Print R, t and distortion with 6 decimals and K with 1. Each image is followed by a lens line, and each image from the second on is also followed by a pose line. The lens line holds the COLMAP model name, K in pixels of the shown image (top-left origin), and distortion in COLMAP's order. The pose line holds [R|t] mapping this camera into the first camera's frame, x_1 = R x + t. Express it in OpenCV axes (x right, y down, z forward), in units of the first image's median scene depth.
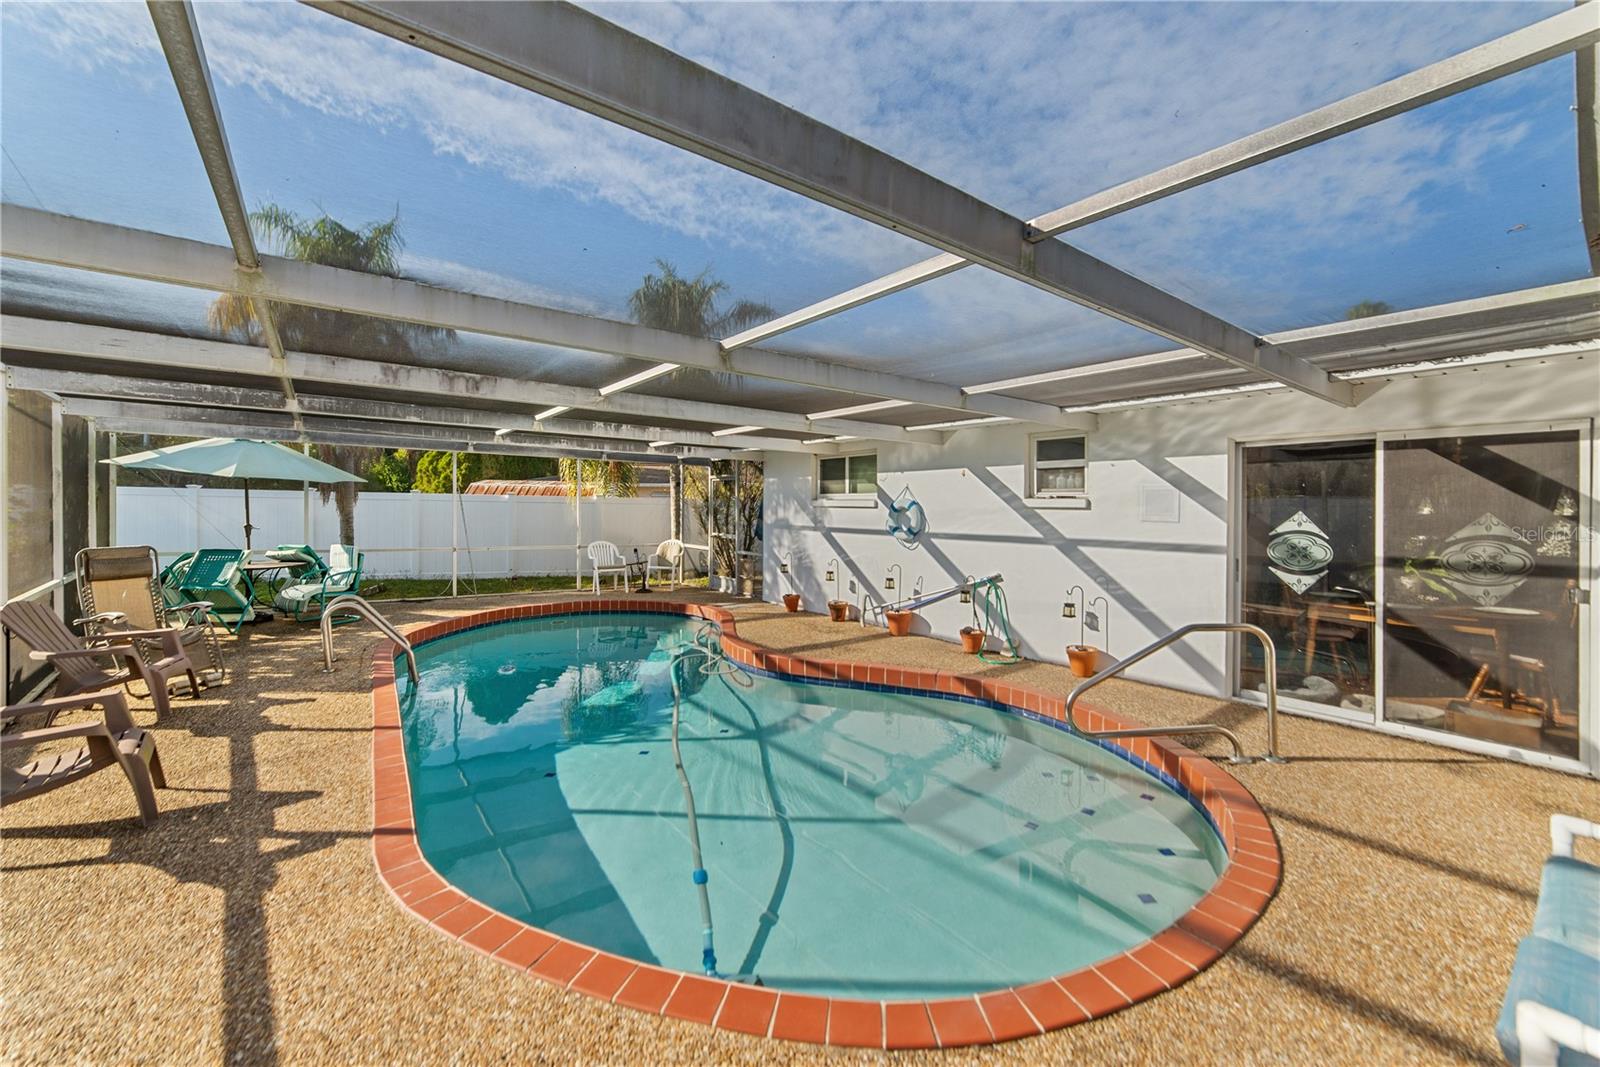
lens RADIAL K [[607.4, 0, 803.6], [0, 607.4, 505.8], [0, 0, 1]] dist [-0.010984, 0.004129]
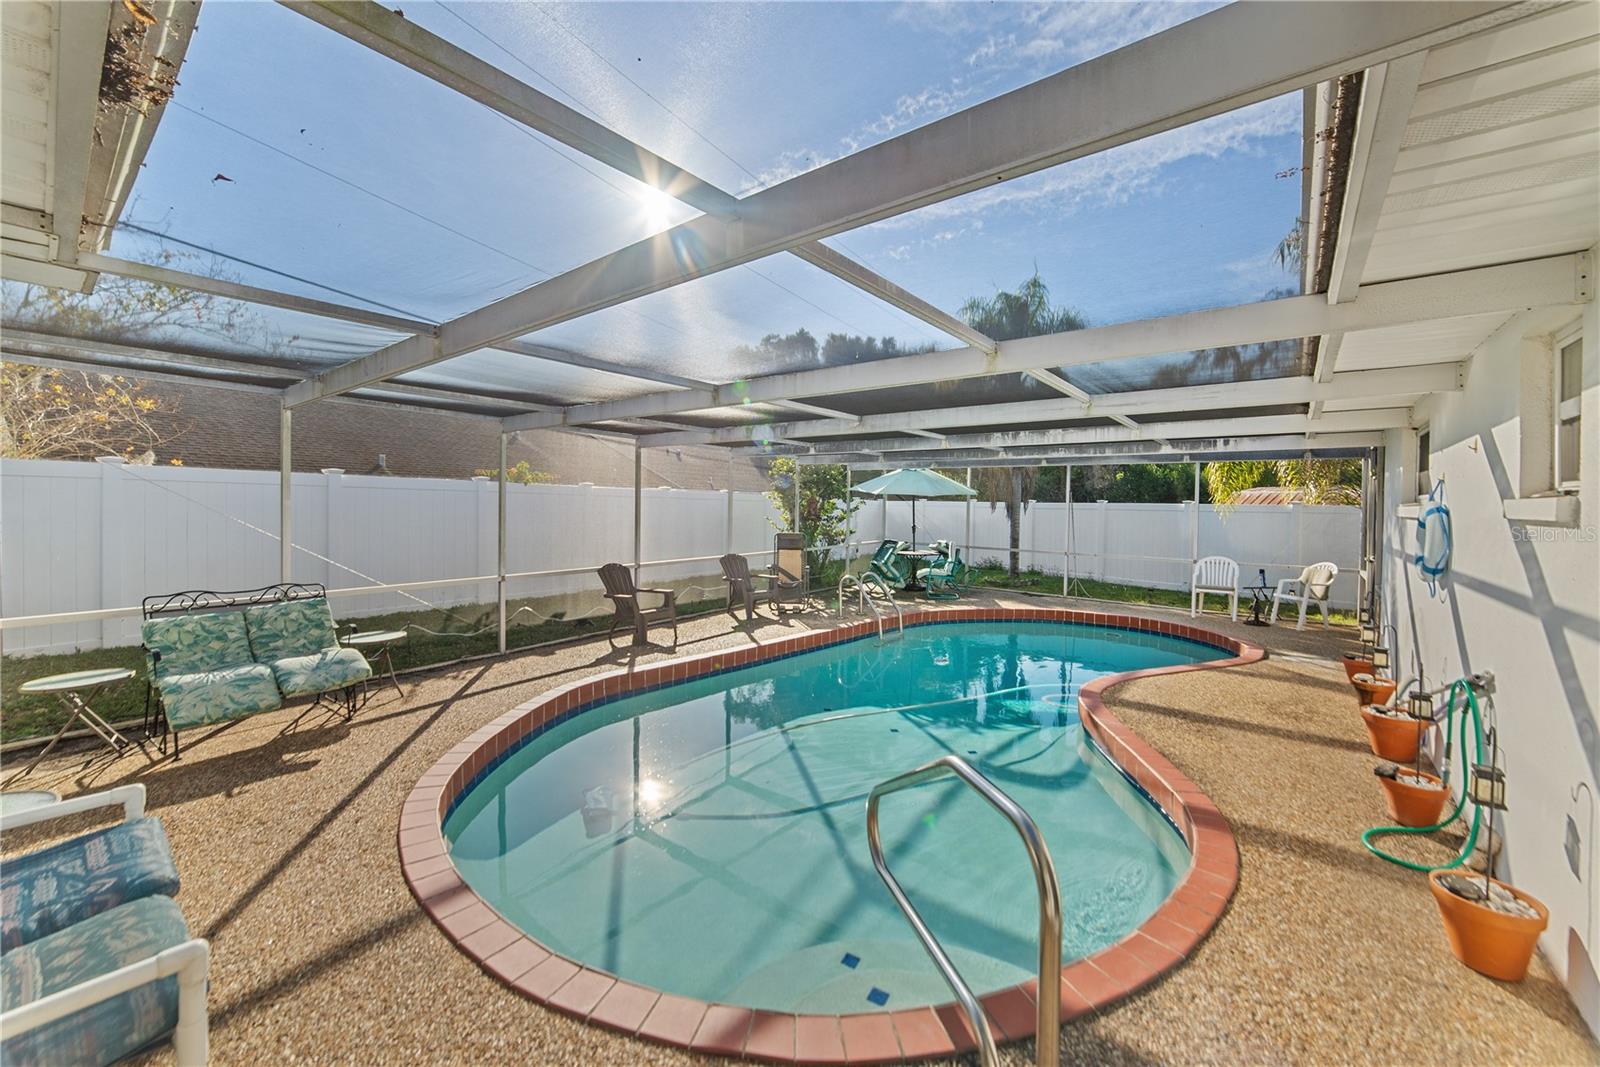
lens RADIAL K [[607.4, 0, 808.3], [0, 607.4, 520.3], [0, 0, 1]] dist [-0.010984, 0.004129]
pose [[0.254206, 0.014358, -0.967043, 0.537809], [-0.008278, 0.999885, 0.012670, 0.001660], [0.967115, 0.004784, 0.254296, 0.381329]]
